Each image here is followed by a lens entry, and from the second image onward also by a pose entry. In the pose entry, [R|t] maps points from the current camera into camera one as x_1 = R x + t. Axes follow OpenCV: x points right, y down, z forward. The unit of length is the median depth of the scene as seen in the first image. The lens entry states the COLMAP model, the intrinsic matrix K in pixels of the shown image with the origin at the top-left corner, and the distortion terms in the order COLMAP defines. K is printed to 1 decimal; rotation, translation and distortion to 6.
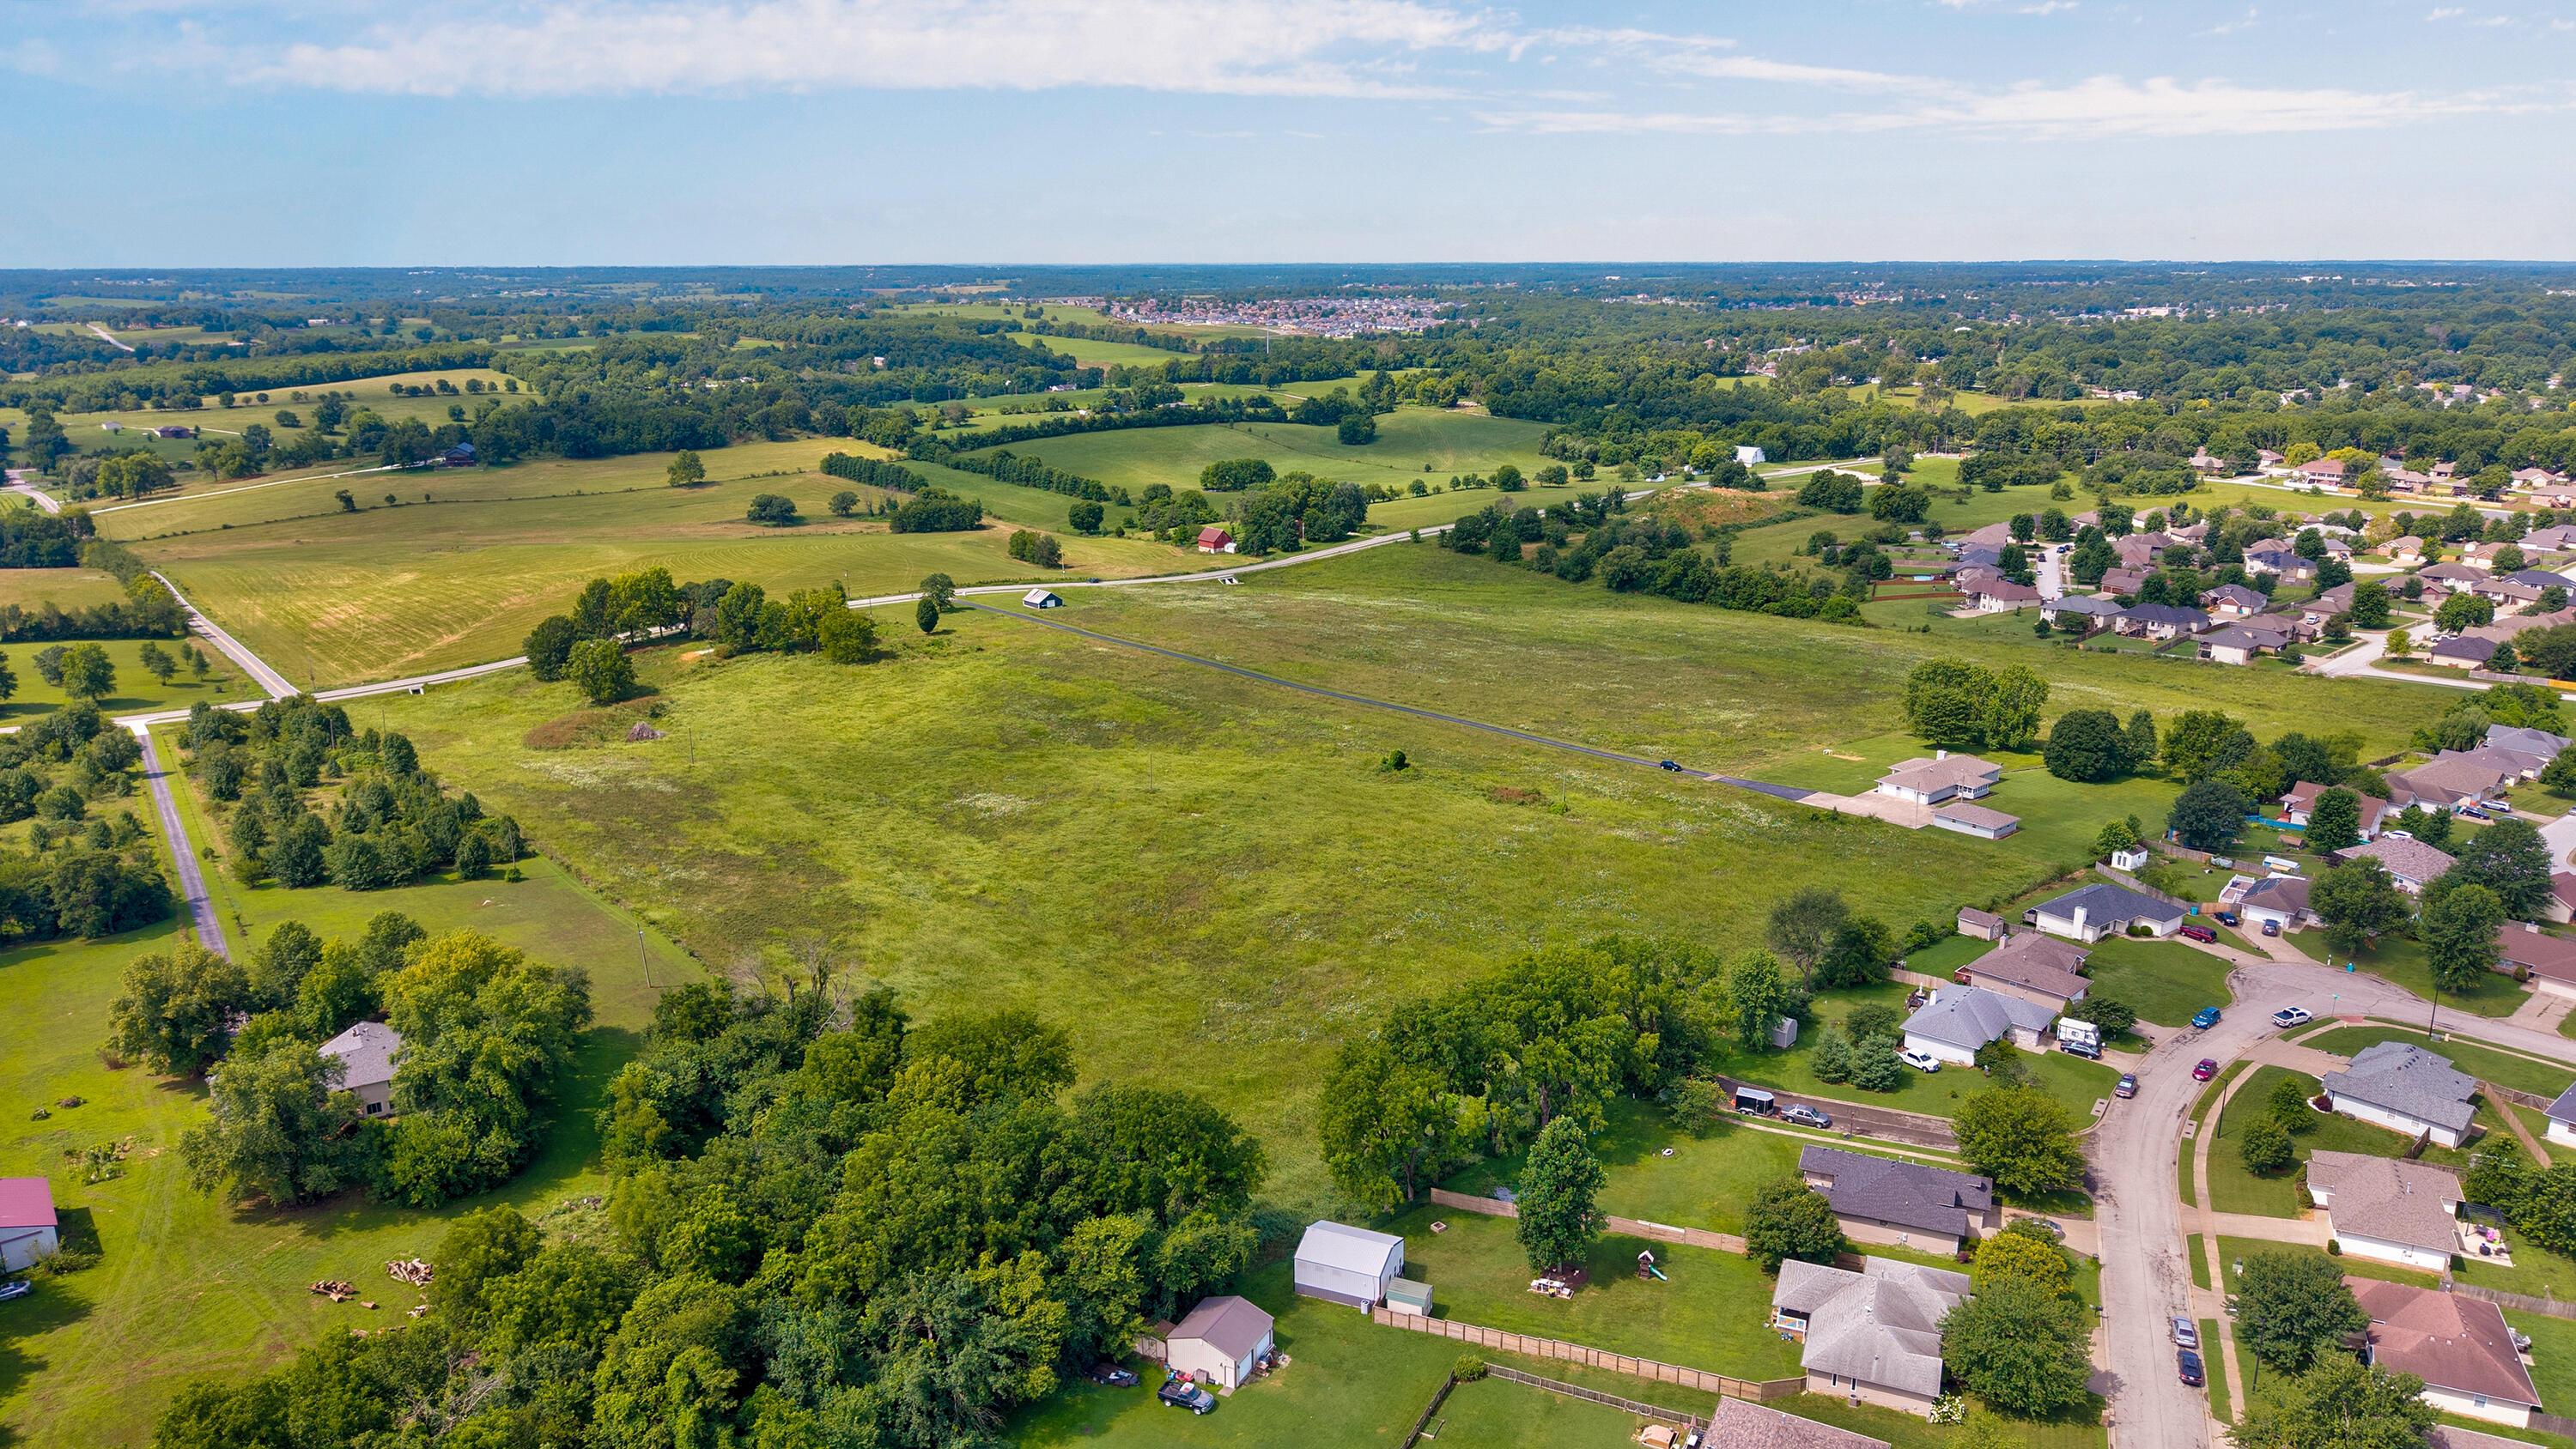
lens RADIAL K [[1735.9, 0, 1288.0], [0, 1735.9, 724.5], [0, 0, 1]] dist [0.048152, -0.051920]
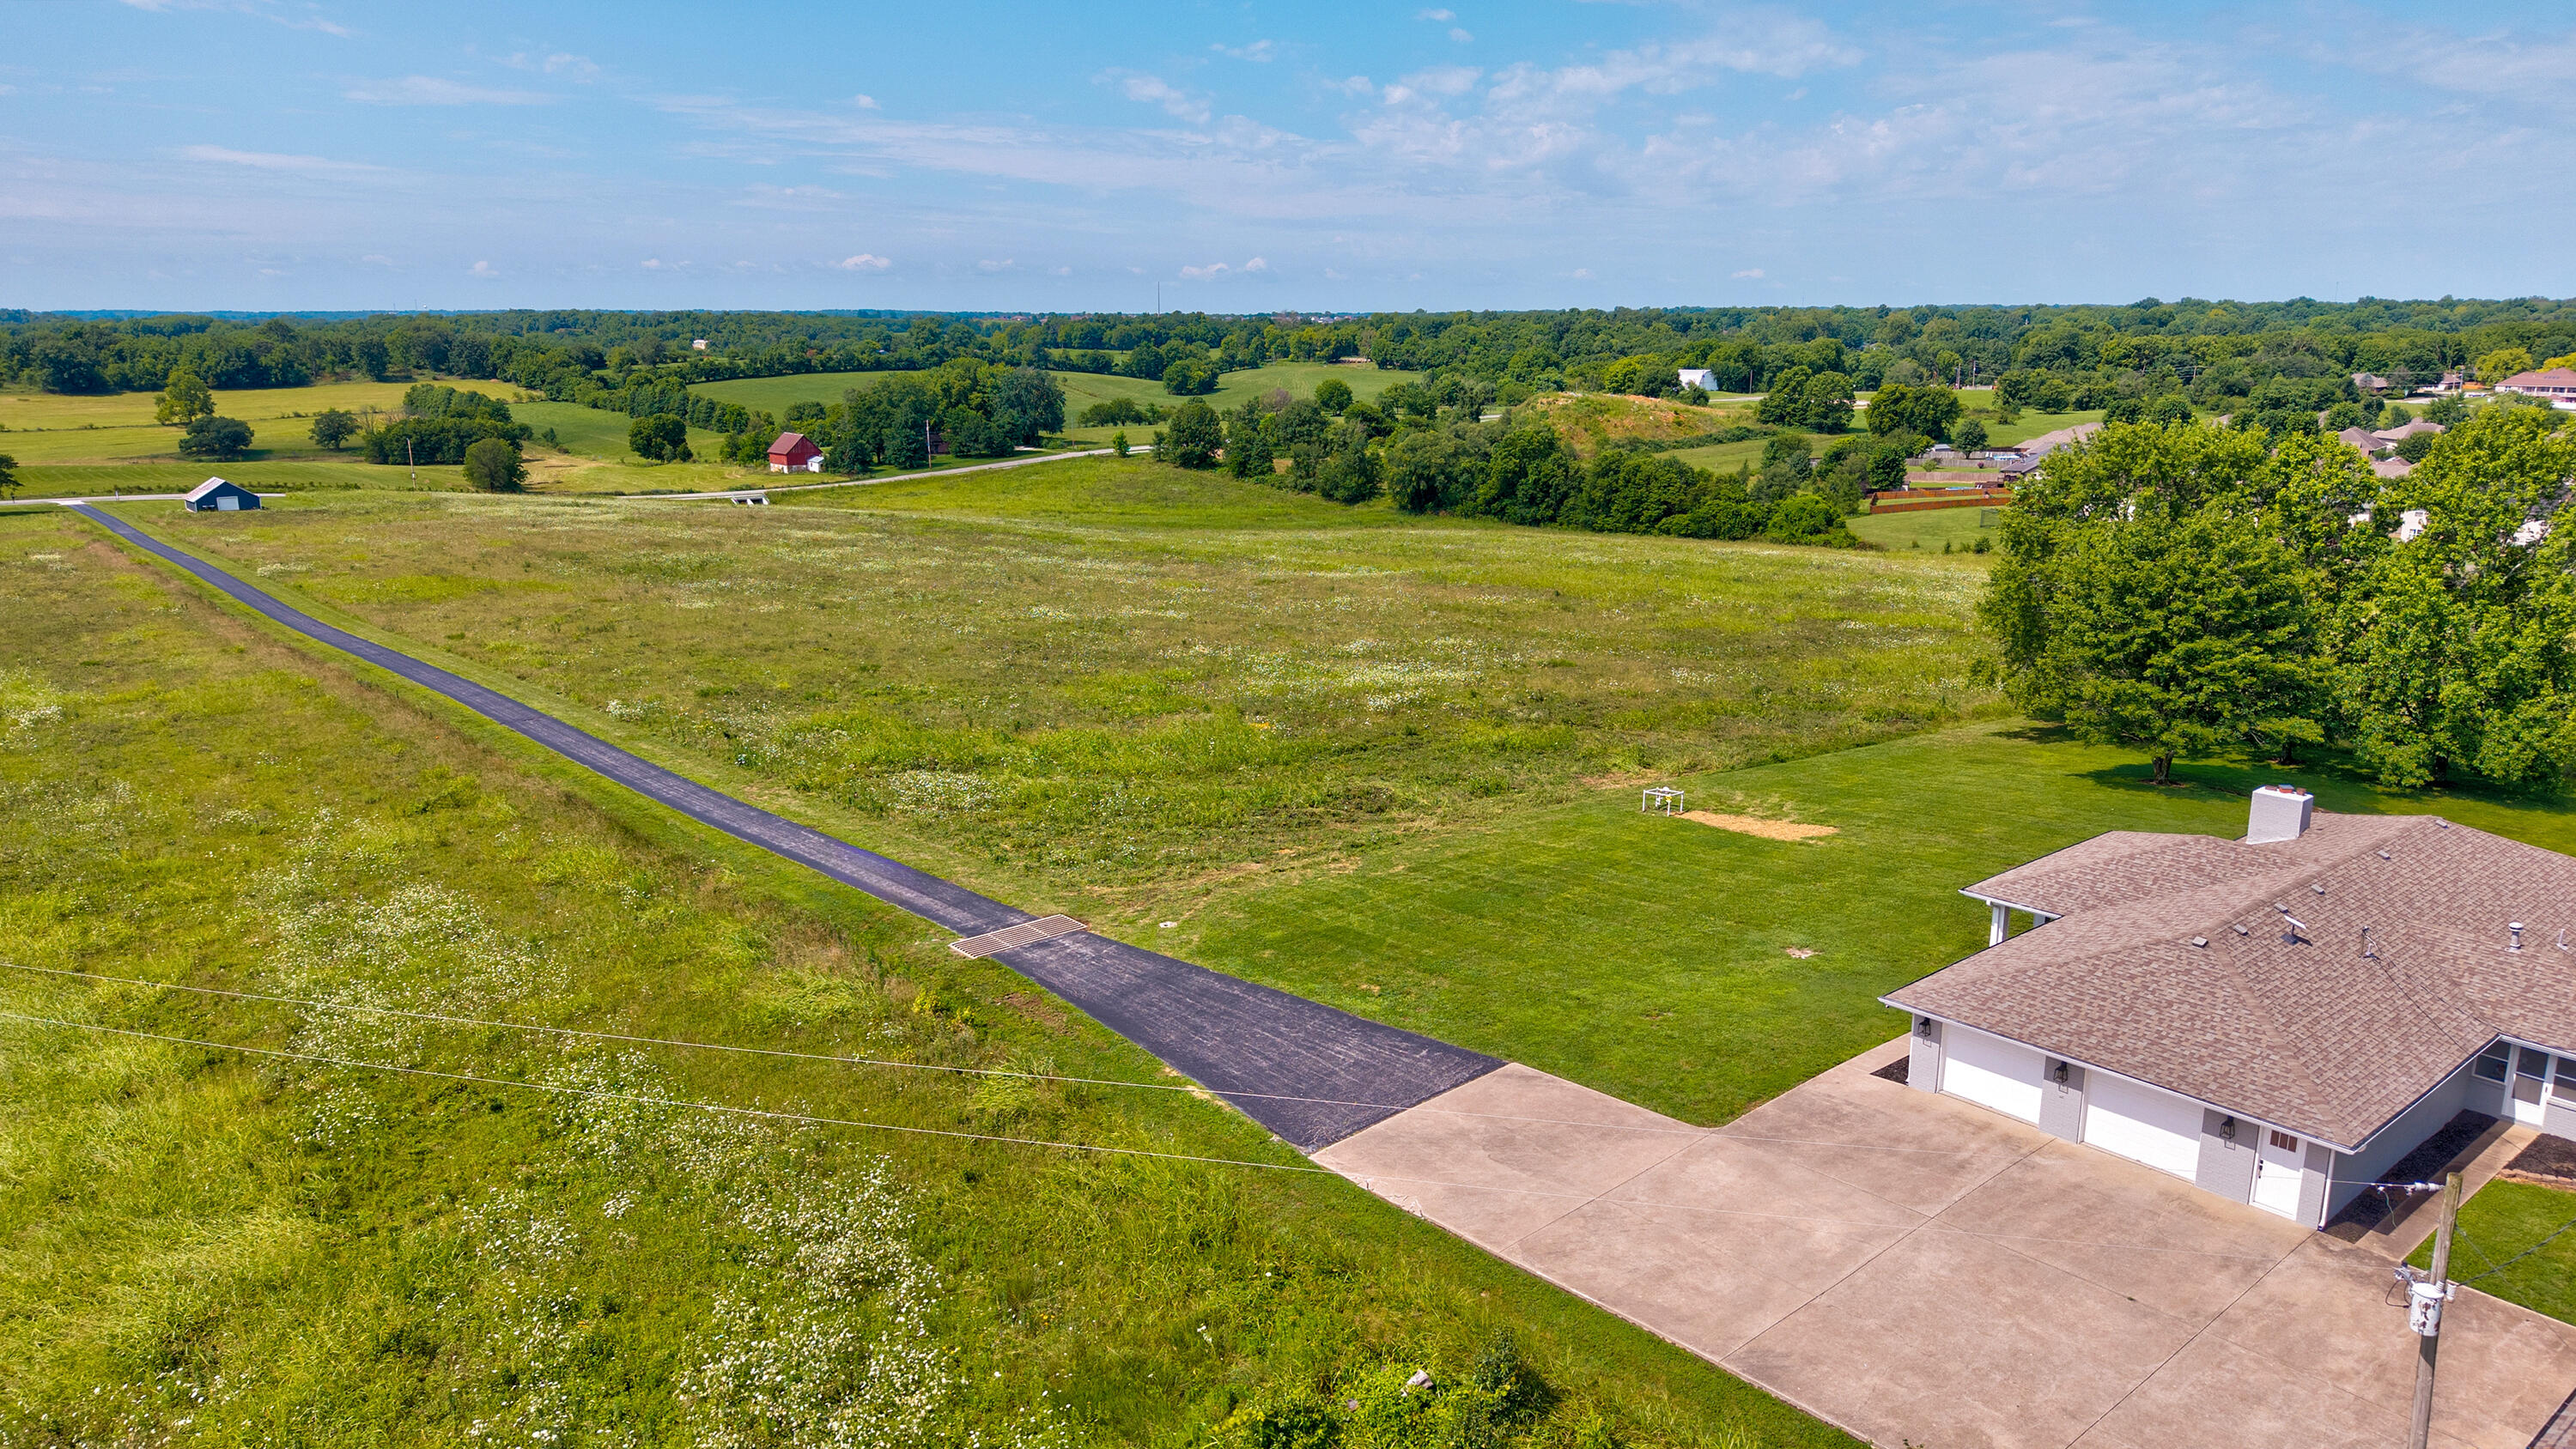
lens RADIAL K [[1735.9, 0, 1288.0], [0, 1735.9, 724.5], [0, 0, 1]] dist [0.048152, -0.051920]
pose [[0.999998, 0.001573, -0.000910, 0.145469], [-0.001599, 0.999564, -0.029483, 0.007096], [0.000863, 0.029484, 0.999565, 0.432975]]
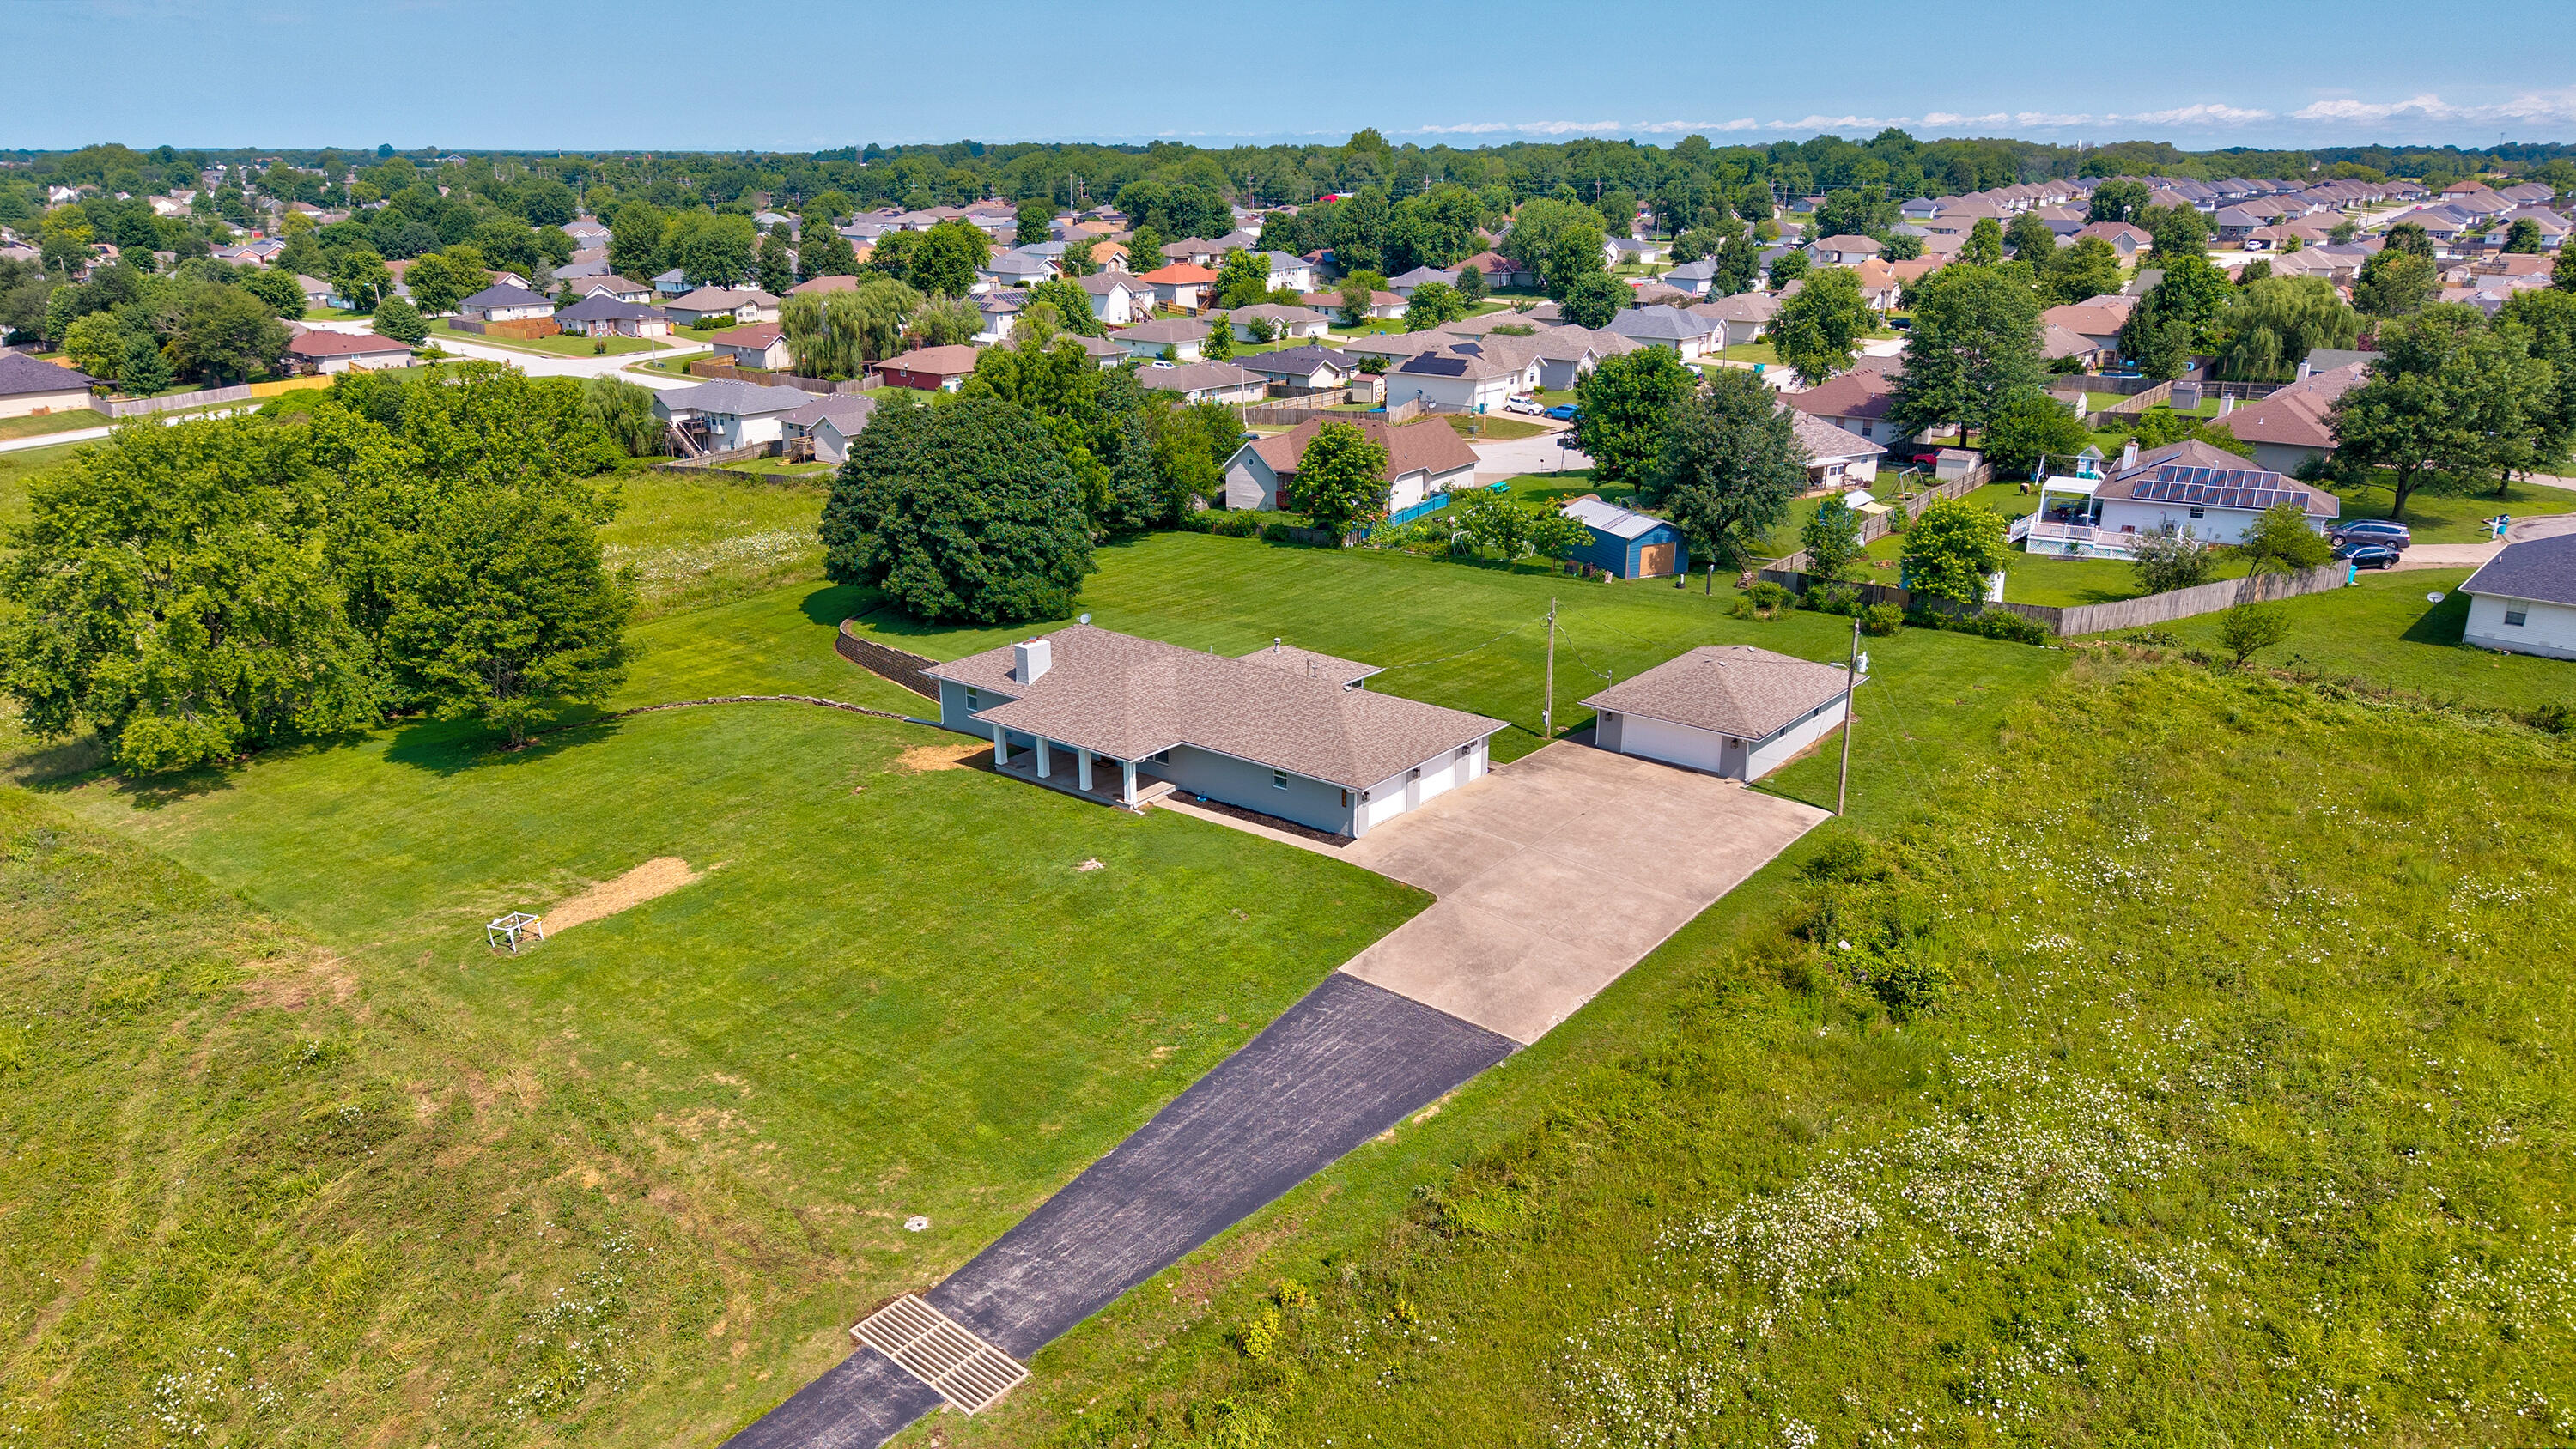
lens RADIAL K [[1735.9, 0, 1288.0], [0, 1735.9, 724.5], [0, 0, 1]] dist [0.048152, -0.051920]
pose [[-0.202676, -0.303575, 0.931002, 0.071703], [0.246871, 0.904185, 0.348574, -0.026235], [-0.947617, 0.300485, -0.108312, 0.518477]]
